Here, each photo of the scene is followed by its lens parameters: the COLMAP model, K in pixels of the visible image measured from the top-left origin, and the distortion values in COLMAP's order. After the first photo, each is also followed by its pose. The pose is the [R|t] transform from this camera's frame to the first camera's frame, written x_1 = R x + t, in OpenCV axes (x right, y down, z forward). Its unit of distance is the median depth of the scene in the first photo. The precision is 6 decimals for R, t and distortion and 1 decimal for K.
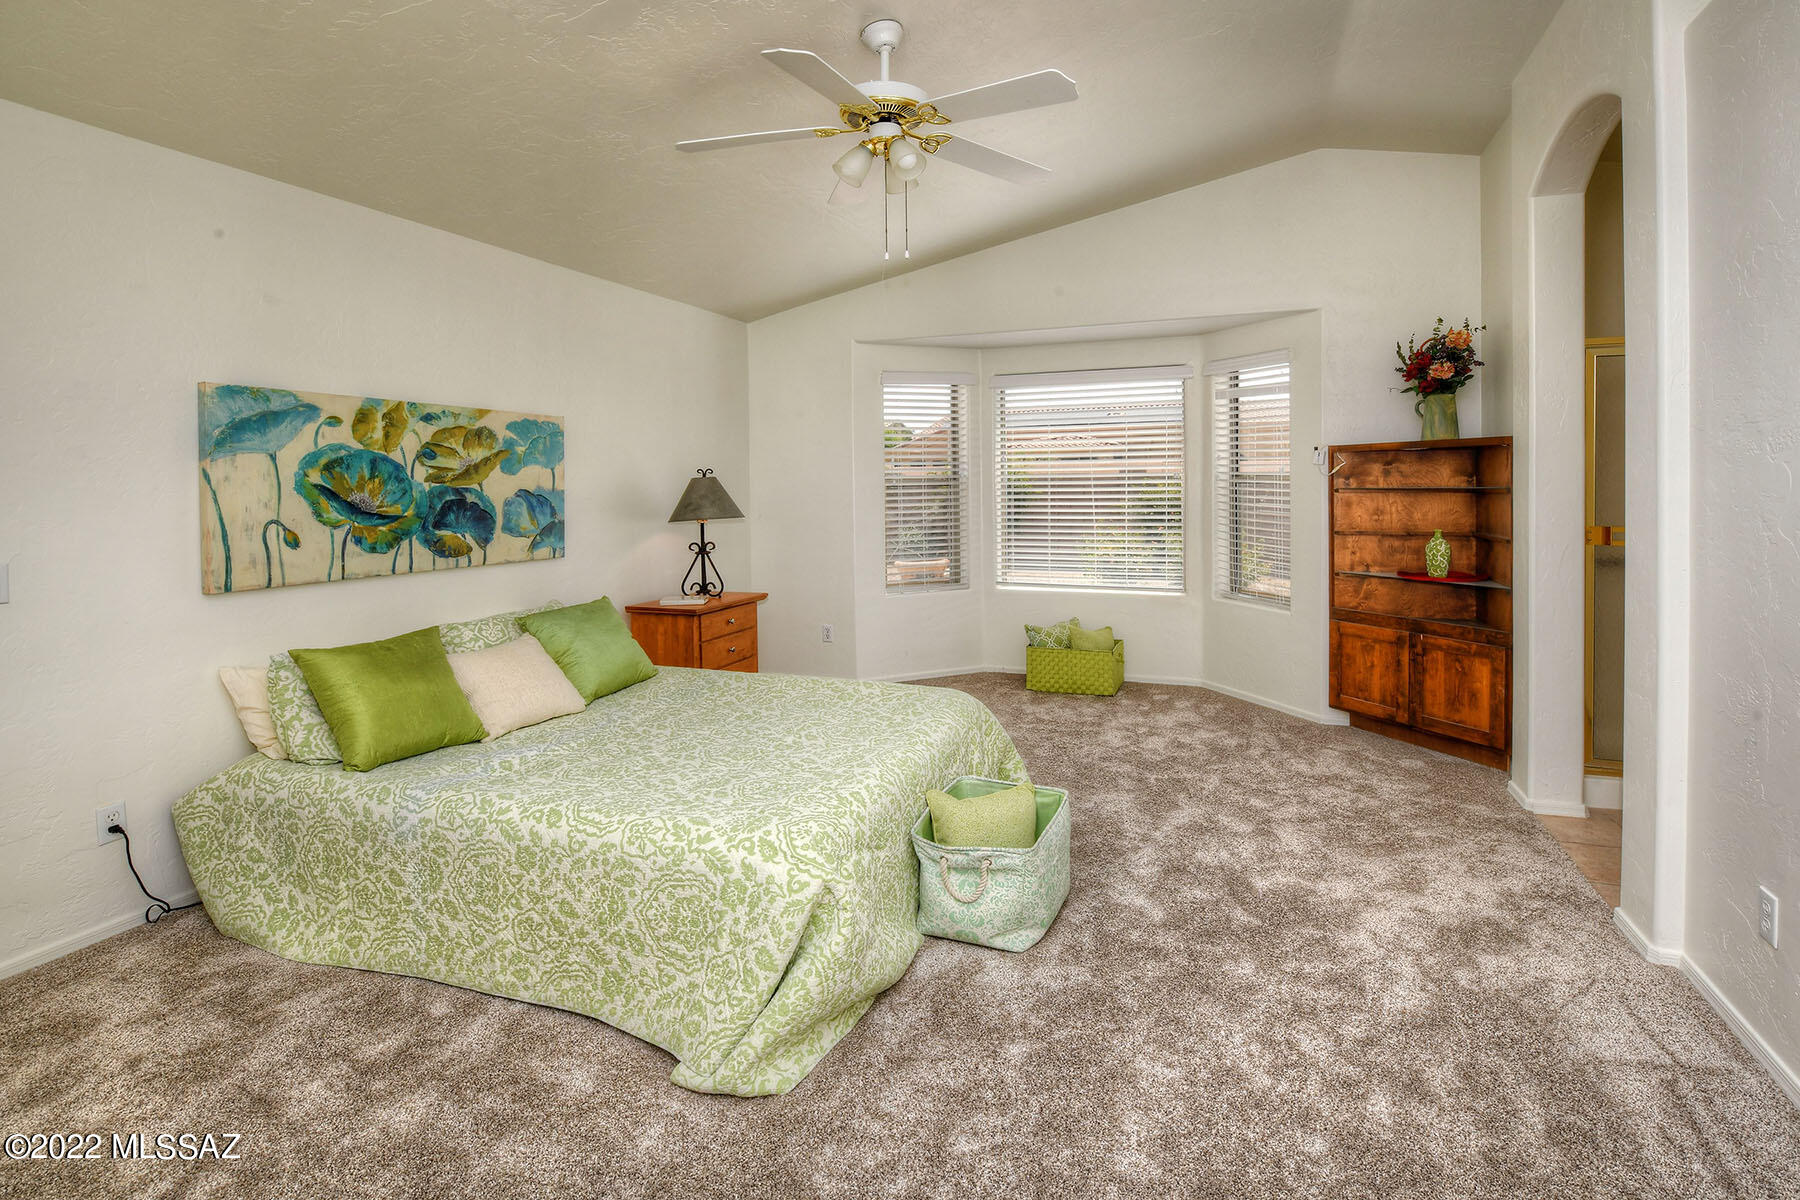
lens RADIAL K [[880.8, 0, 901.6], [0, 880.8, 487.3], [0, 0, 1]] dist [-0.011876, 0.000043]
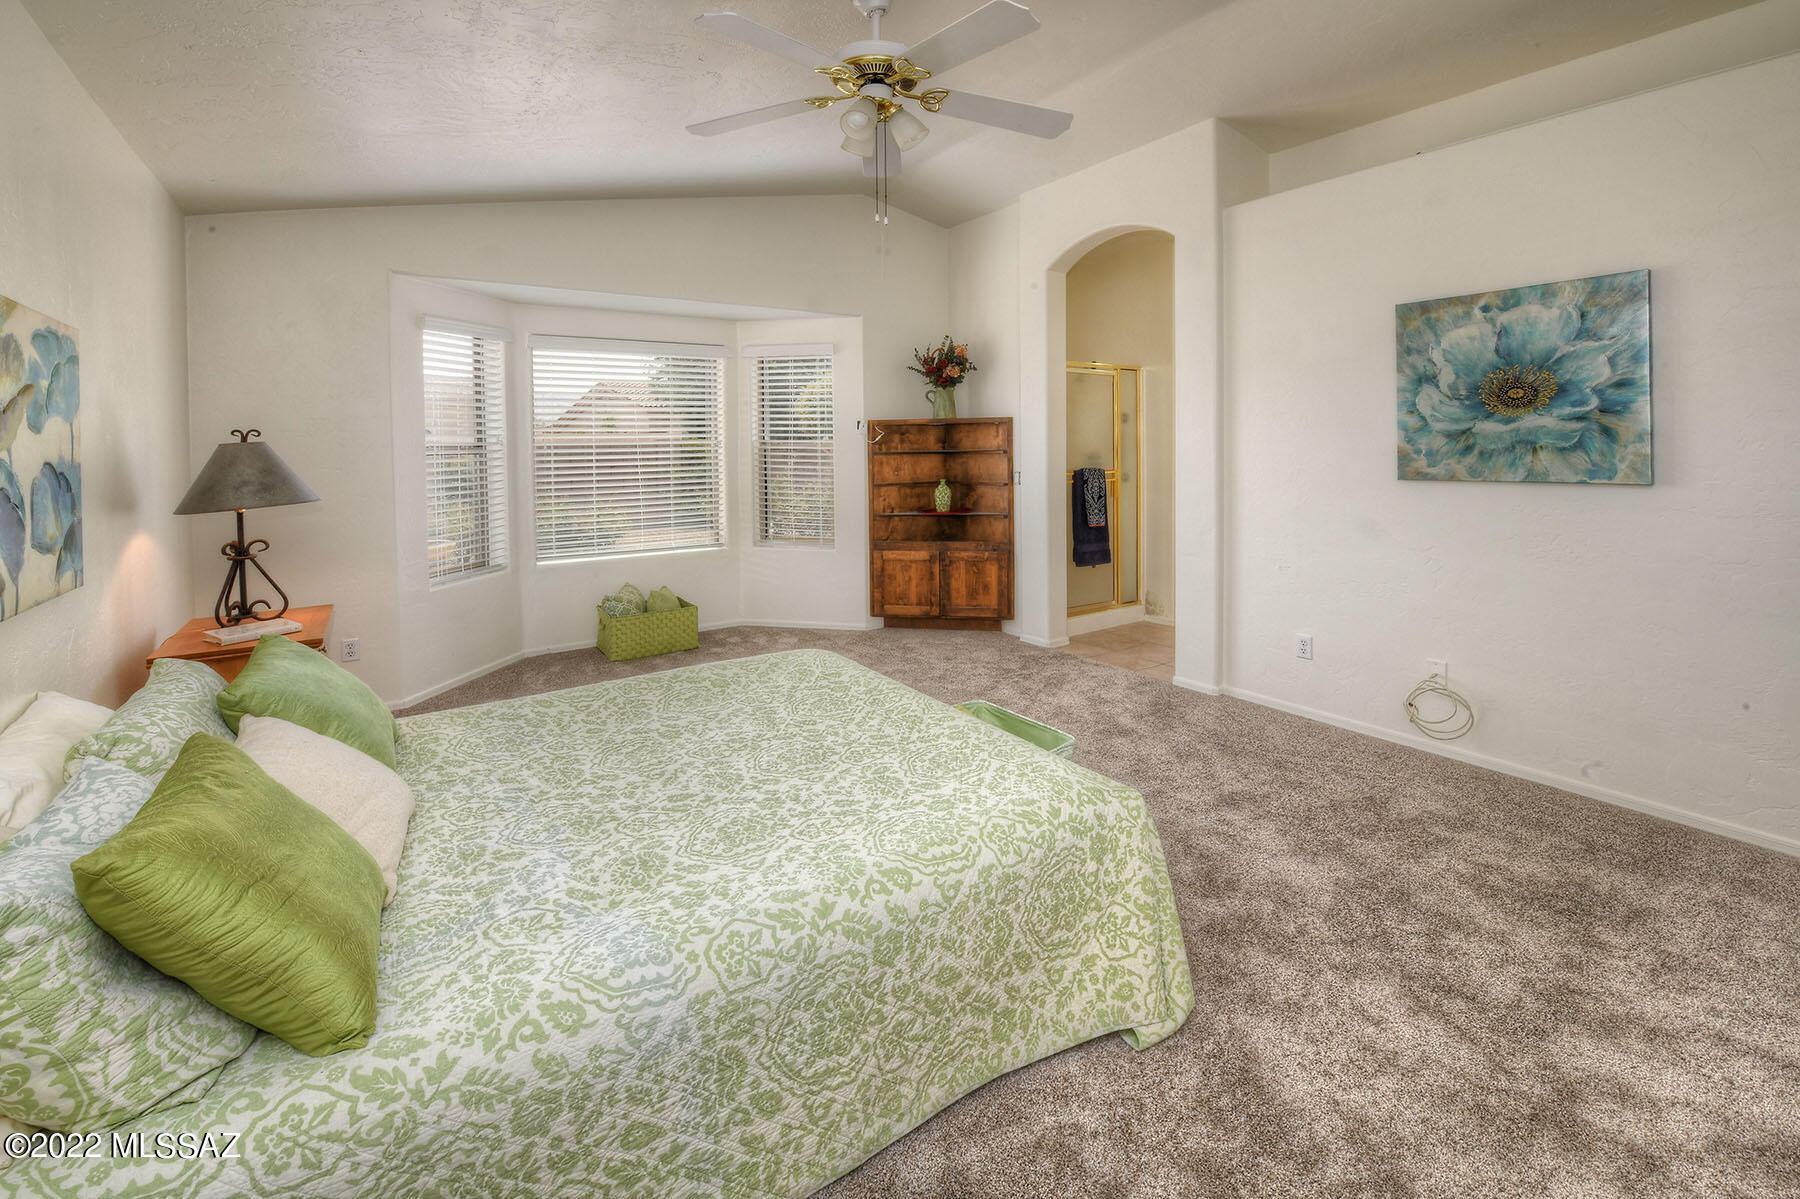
lens RADIAL K [[770.9, 0, 898.6], [0, 770.9, 456.4], [0, 0, 1]] dist [-0.014851, -0.000590]
pose [[0.575886, -0.010495, 0.817463, -0.501461], [0.013070, 0.999908, 0.003630, 0.003980], [-0.817426, 0.008594, 0.575970, 0.328036]]
